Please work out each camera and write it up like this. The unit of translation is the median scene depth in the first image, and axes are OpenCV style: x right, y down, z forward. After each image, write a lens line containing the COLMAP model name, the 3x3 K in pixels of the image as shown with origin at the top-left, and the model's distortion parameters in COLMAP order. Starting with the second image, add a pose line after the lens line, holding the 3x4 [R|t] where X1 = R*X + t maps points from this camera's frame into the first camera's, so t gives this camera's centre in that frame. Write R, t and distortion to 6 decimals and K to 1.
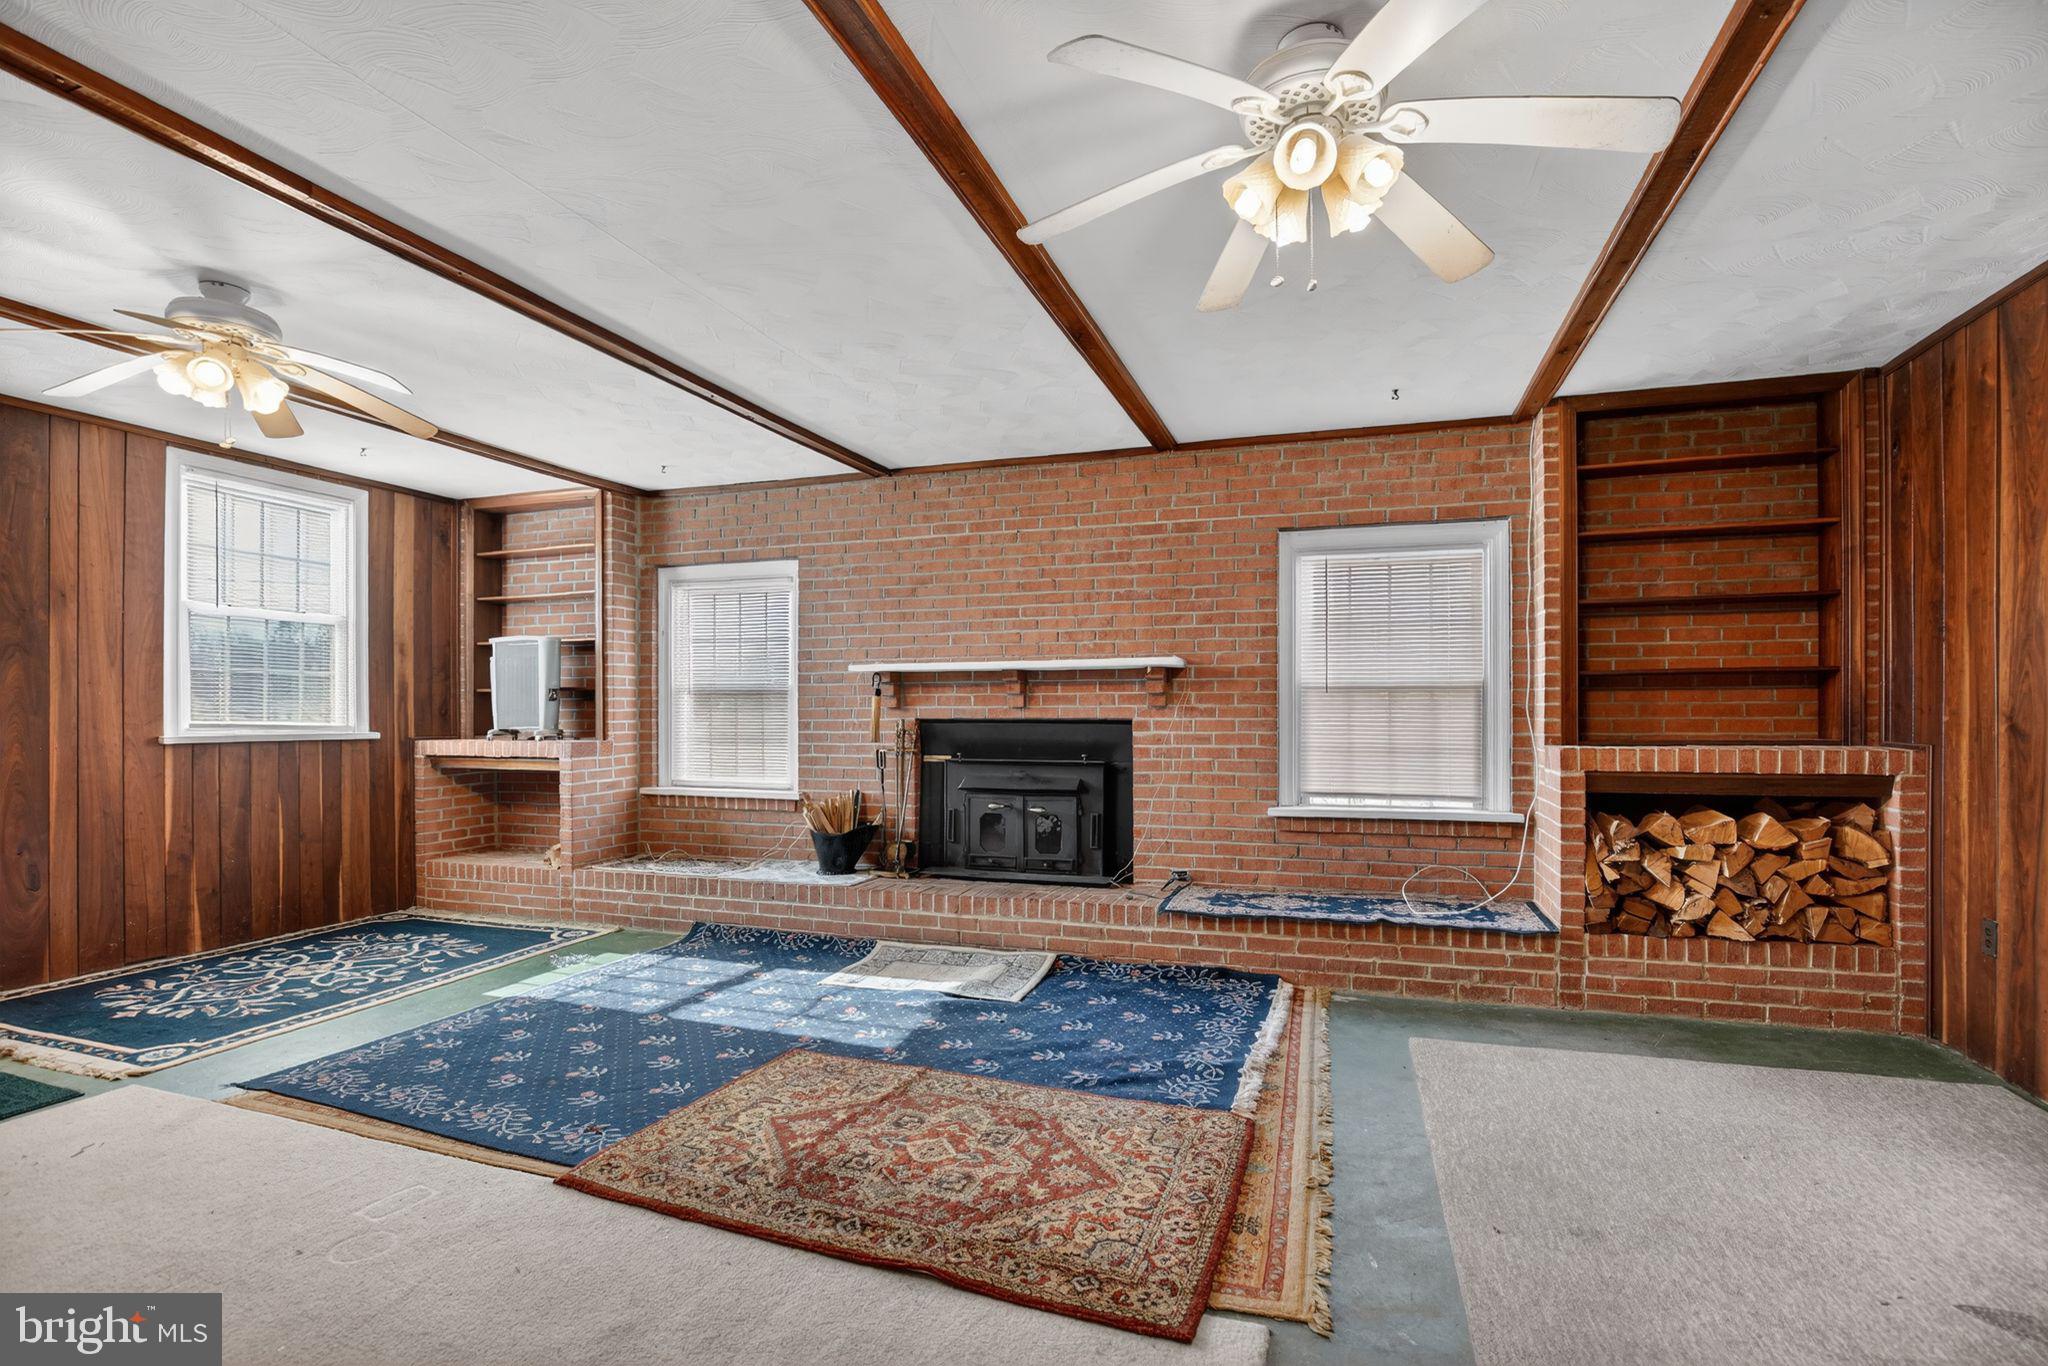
lens RADIAL K [[940.7, 0, 1038.2], [0, 940.7, 723.2], [0, 0, 1]] dist [-0.036431, 0.002703]
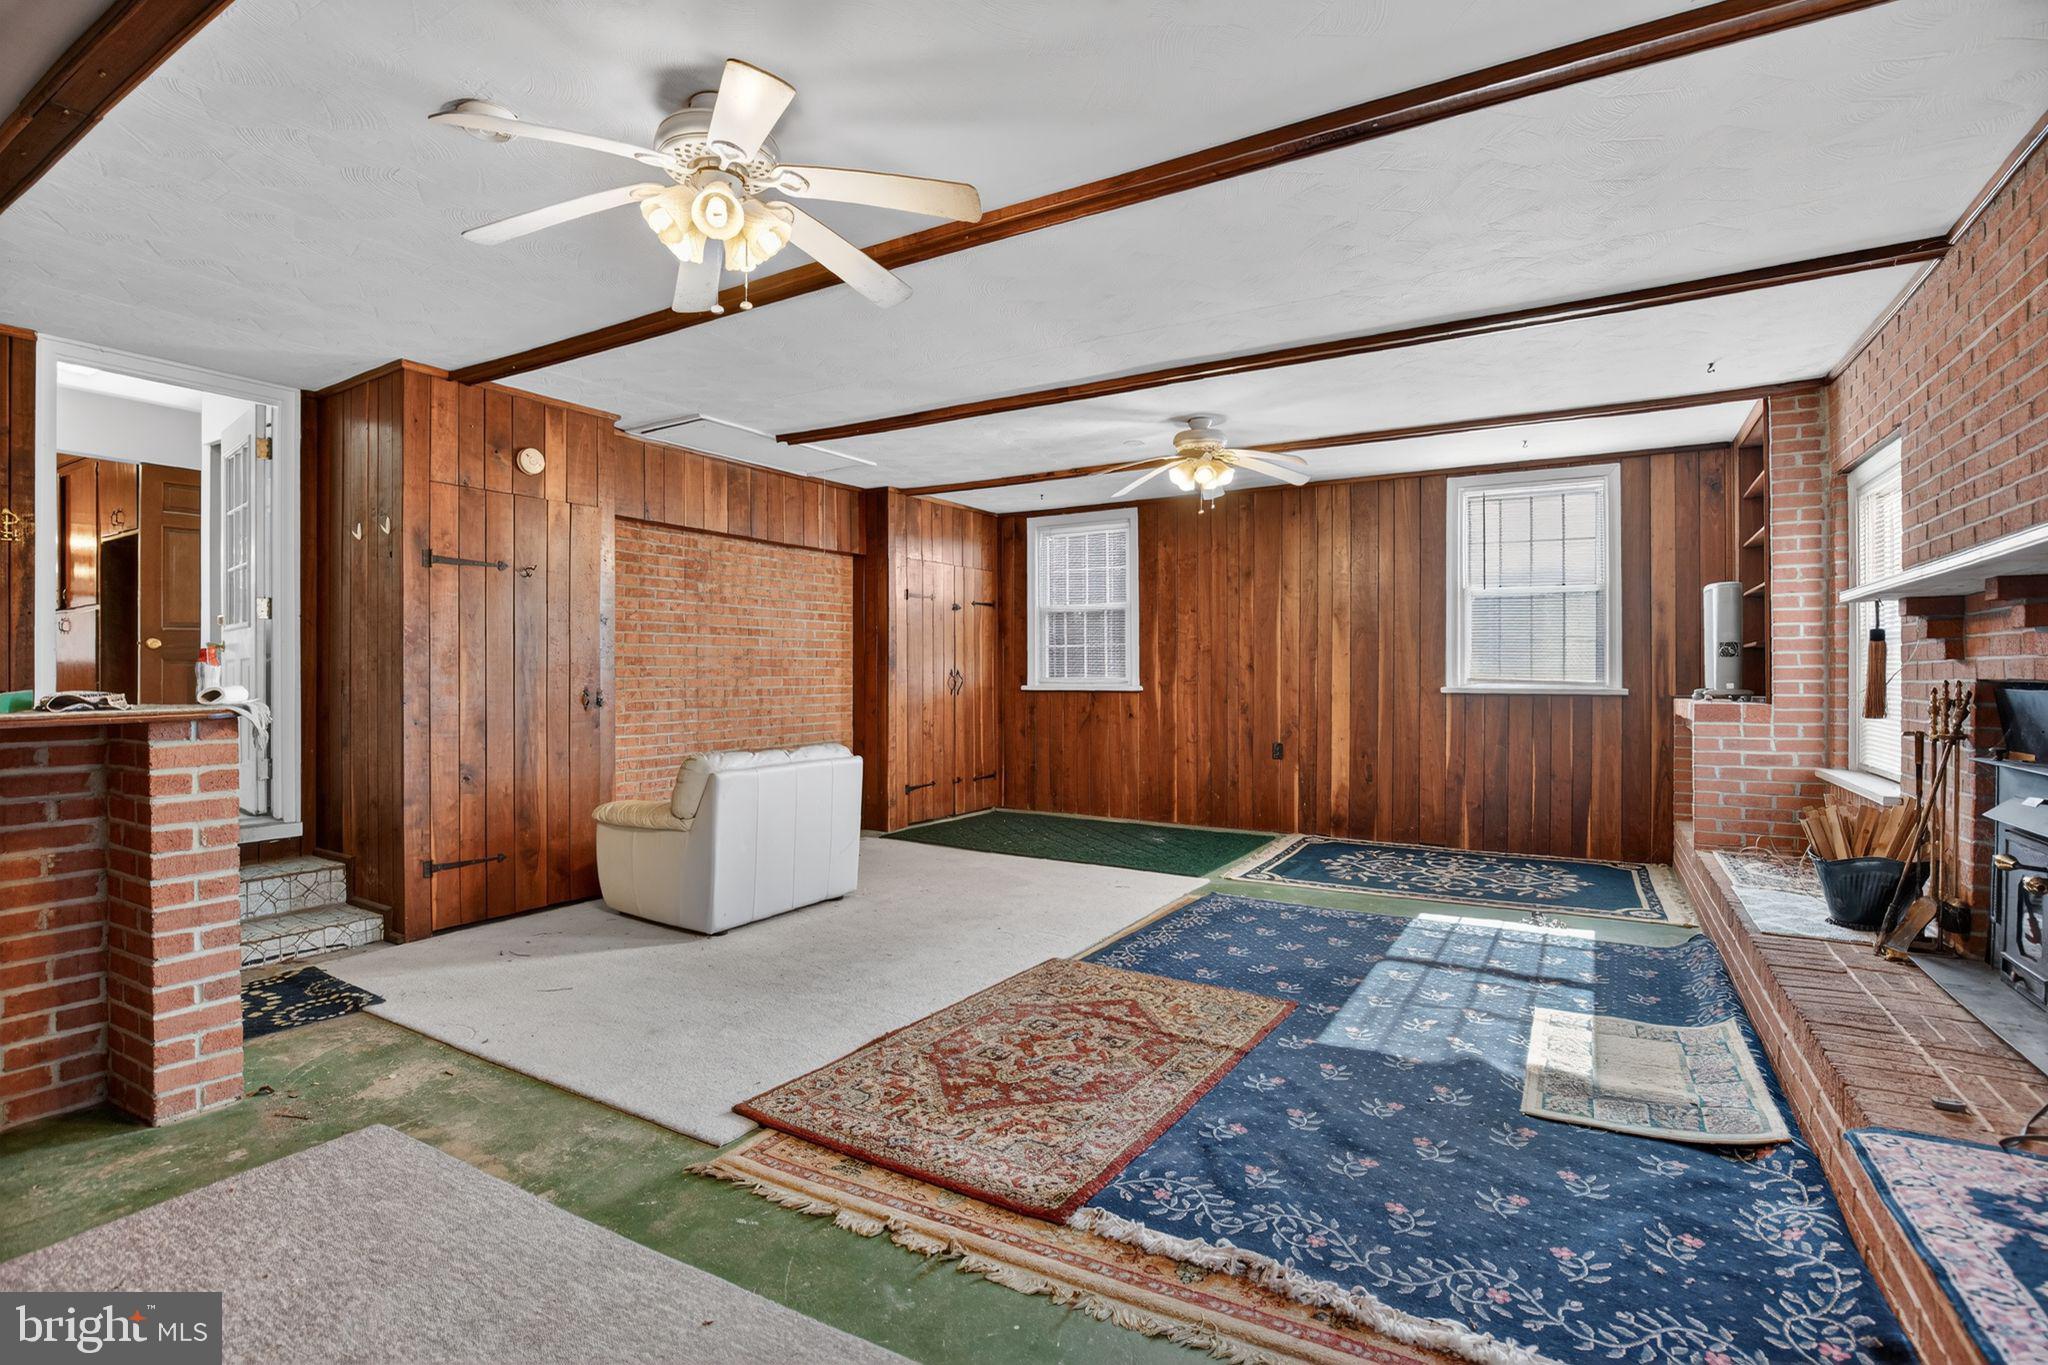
lens RADIAL K [[940.7, 0, 1027.3], [0, 940.7, 672.3], [0, 0, 1]] dist [-0.036431, 0.002703]
pose [[-0.201201, 0.000438, -0.979550, 0.625265], [-0.011393, 0.999931, 0.002787, -0.005499], [0.979484, 0.011721, -0.201182, 0.730760]]
